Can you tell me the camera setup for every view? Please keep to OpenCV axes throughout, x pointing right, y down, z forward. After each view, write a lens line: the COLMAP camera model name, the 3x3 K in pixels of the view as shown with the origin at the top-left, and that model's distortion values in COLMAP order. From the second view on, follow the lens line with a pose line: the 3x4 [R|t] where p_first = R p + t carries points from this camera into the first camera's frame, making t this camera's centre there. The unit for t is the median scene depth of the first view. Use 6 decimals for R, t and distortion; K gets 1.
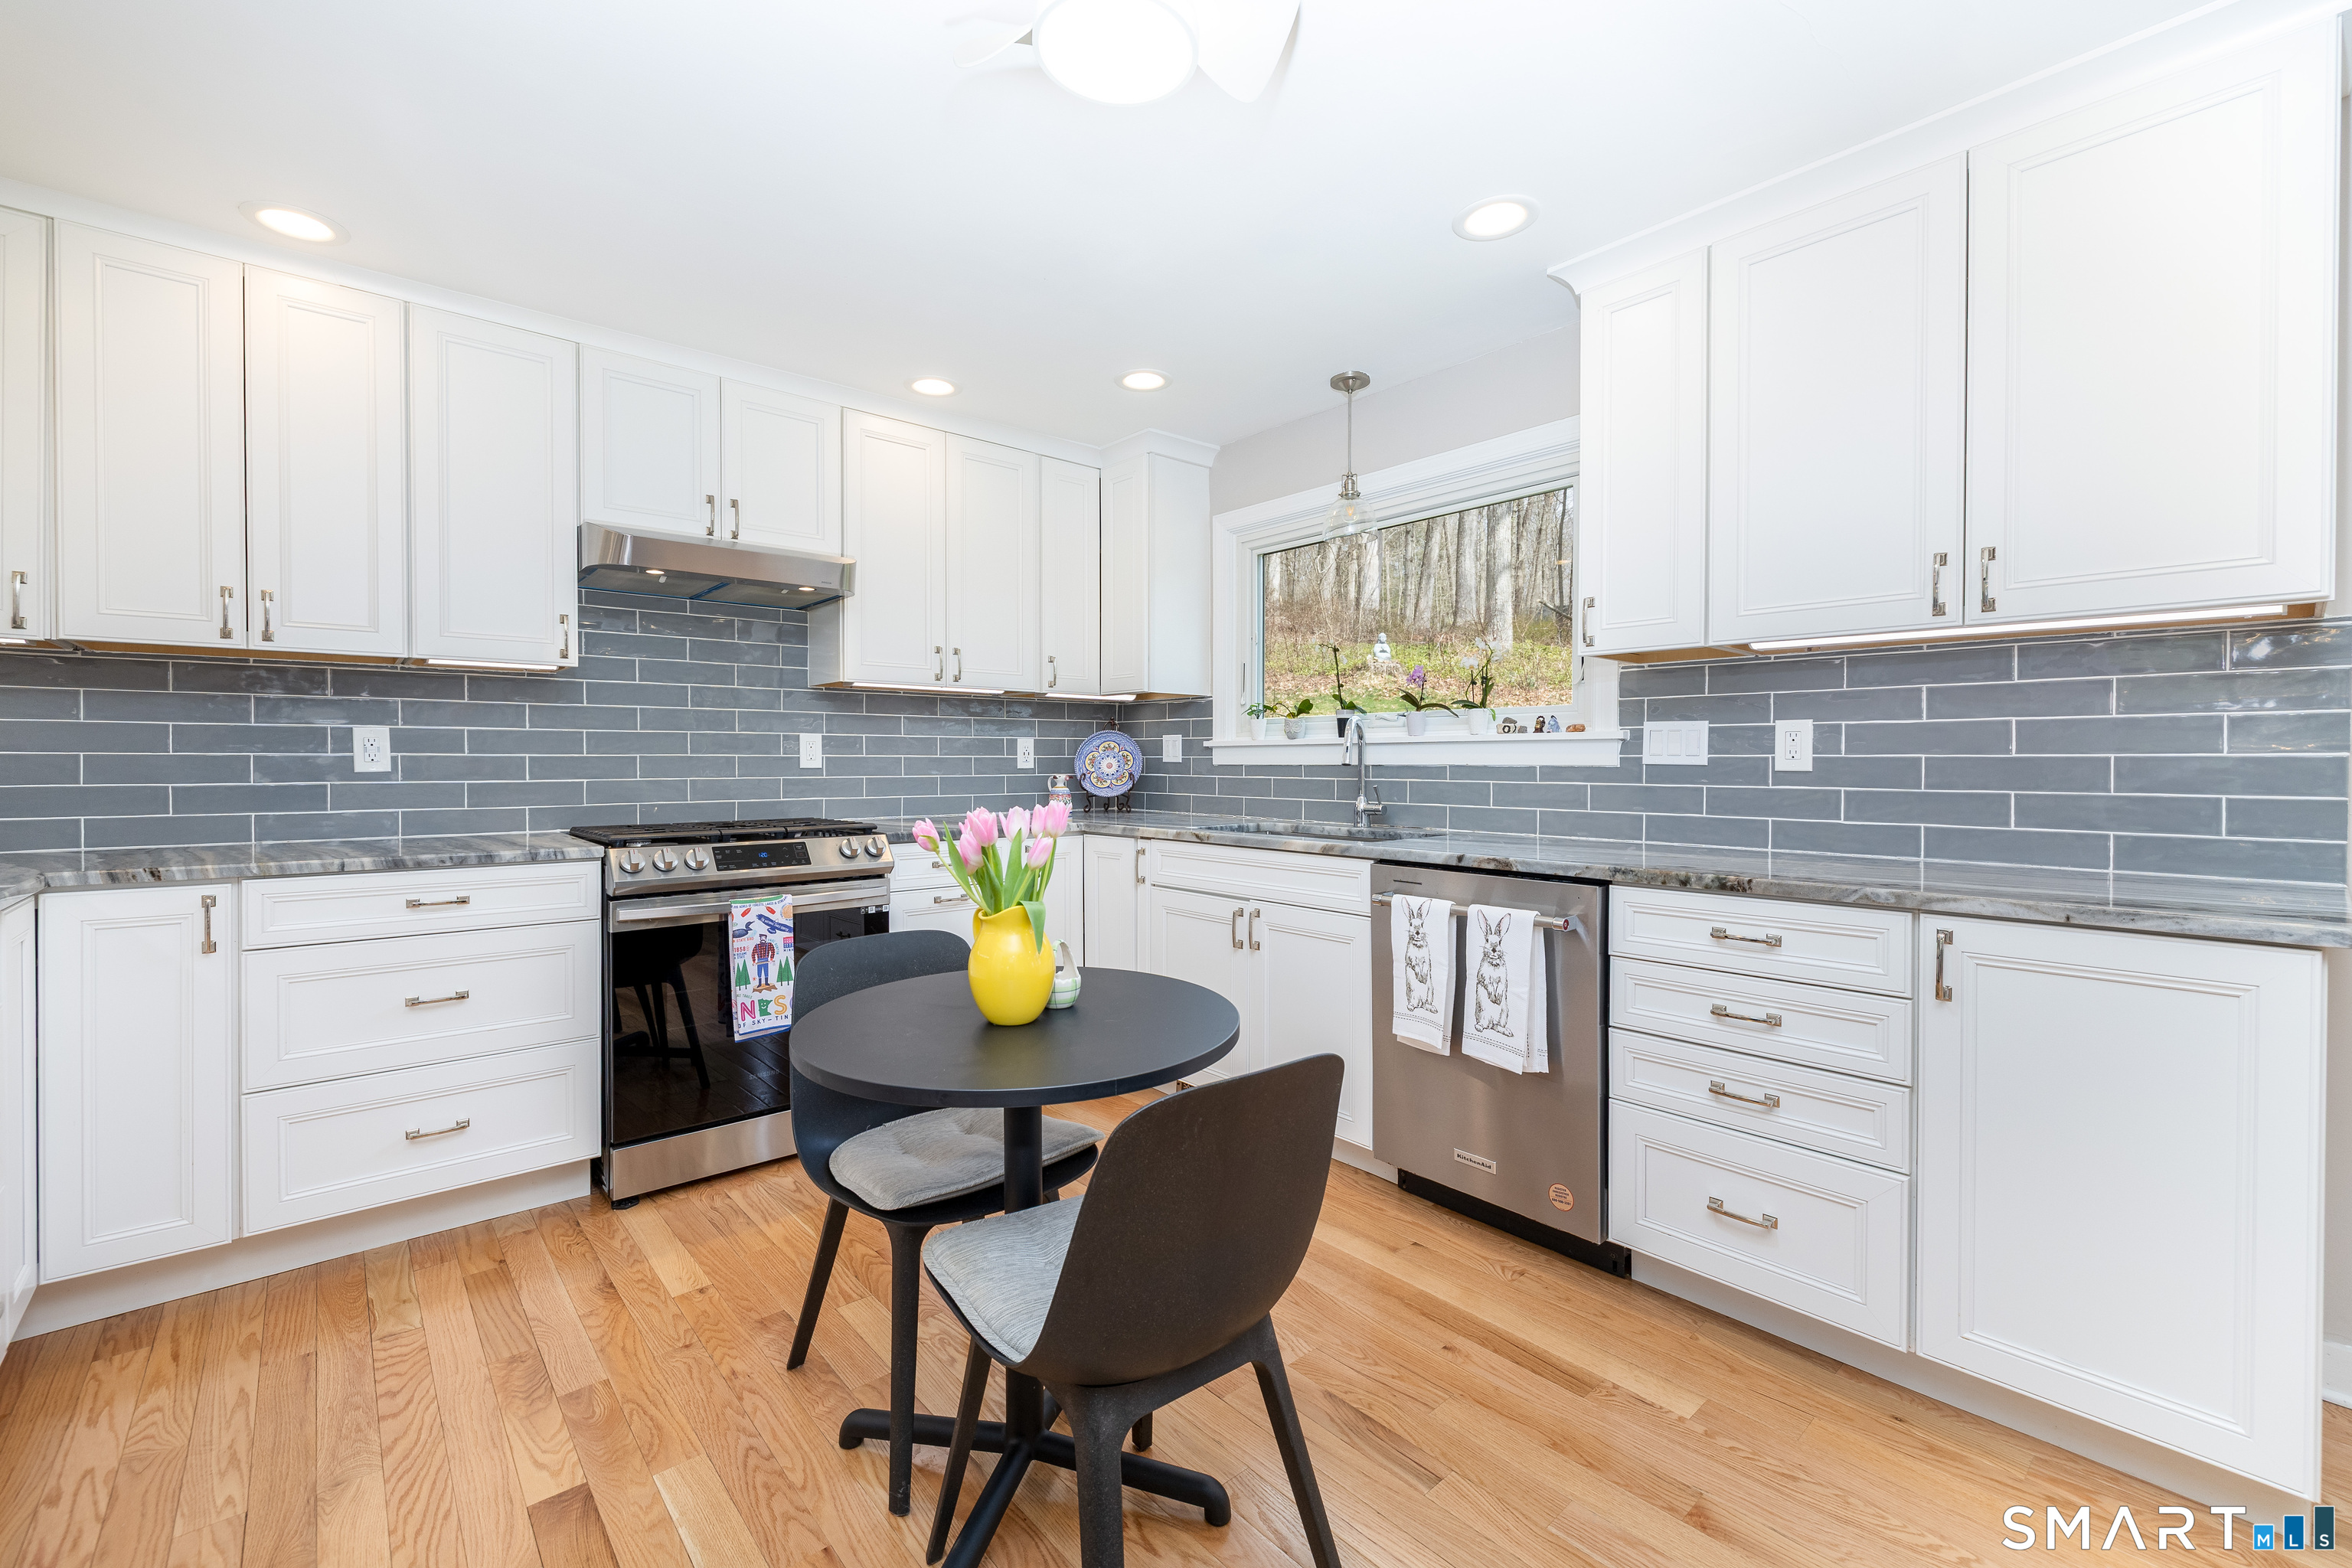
lens RADIAL K [[992.8, 0, 1169.9], [0, 992.8, 768.8], [0, 0, 1]] dist [0.000018, 0.001052]
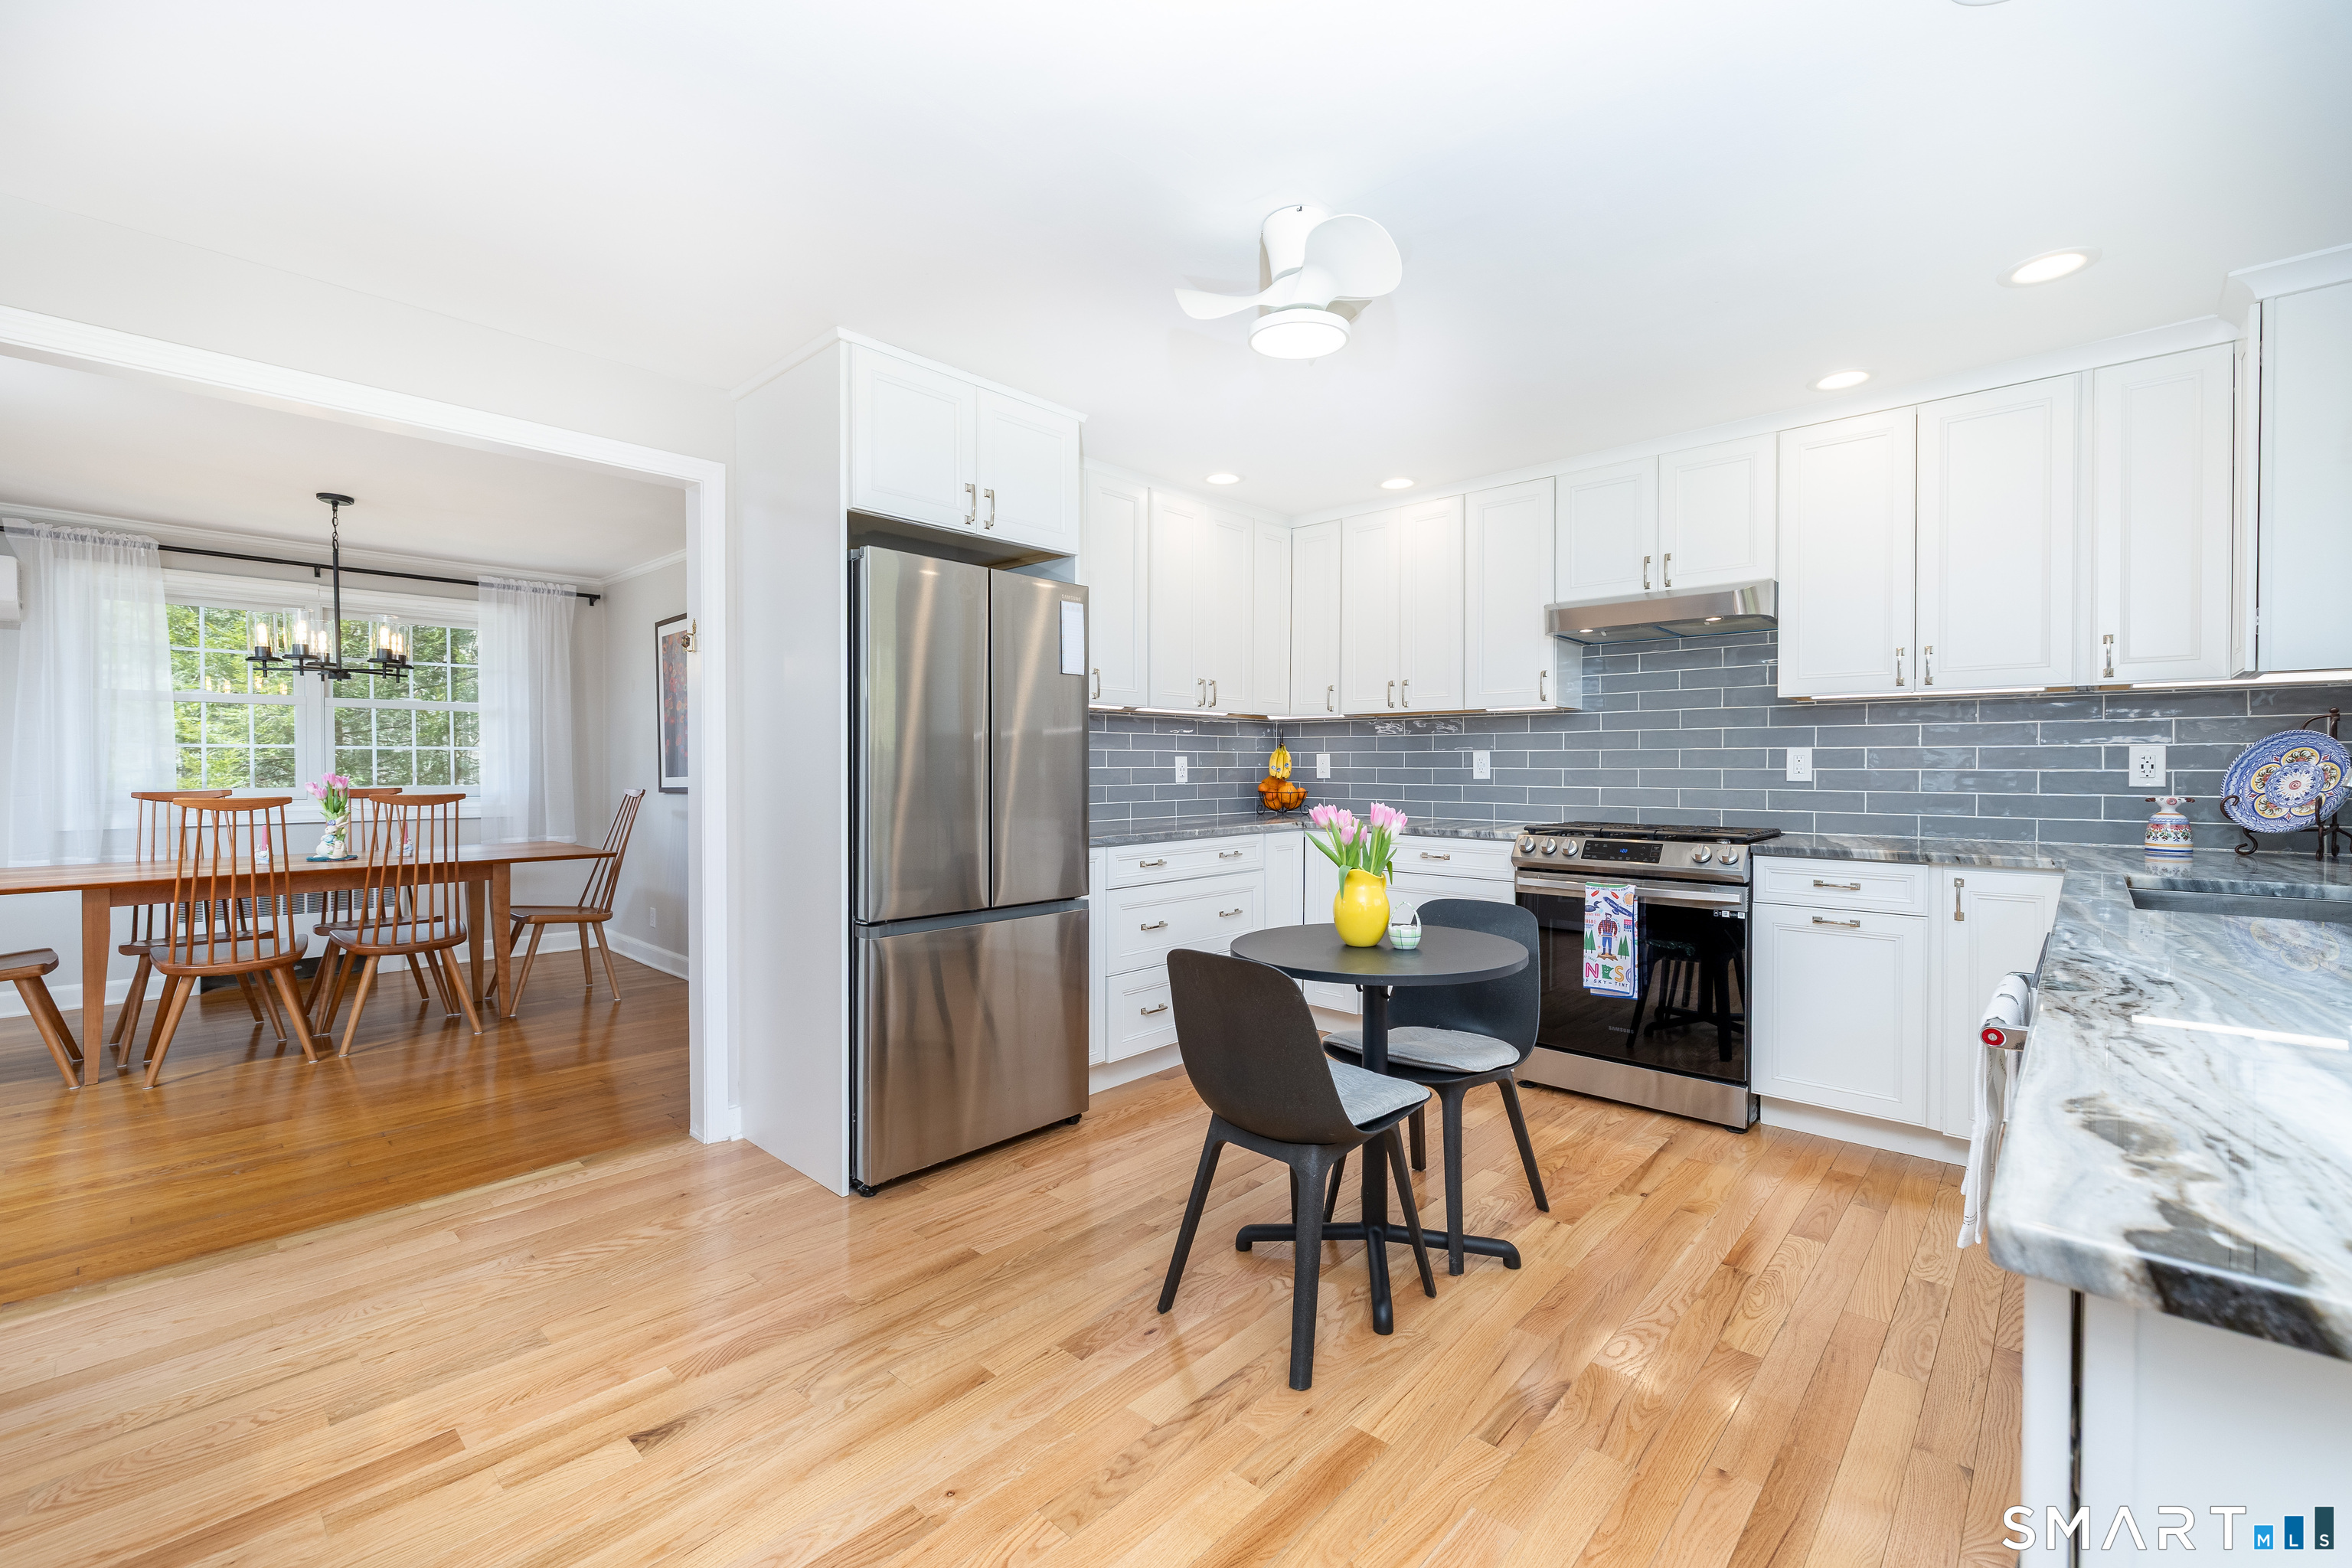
lens RADIAL K [[992.8, 0, 1164.2], [0, 992.8, 775.4], [0, 0, 1]] dist [0.000018, 0.001052]
pose [[0.113518, 0.006810, -0.993513, 0.751083], [-0.014004, 0.999888, 0.005254, -0.004462], [0.993437, 0.013316, 0.113600, 0.302331]]
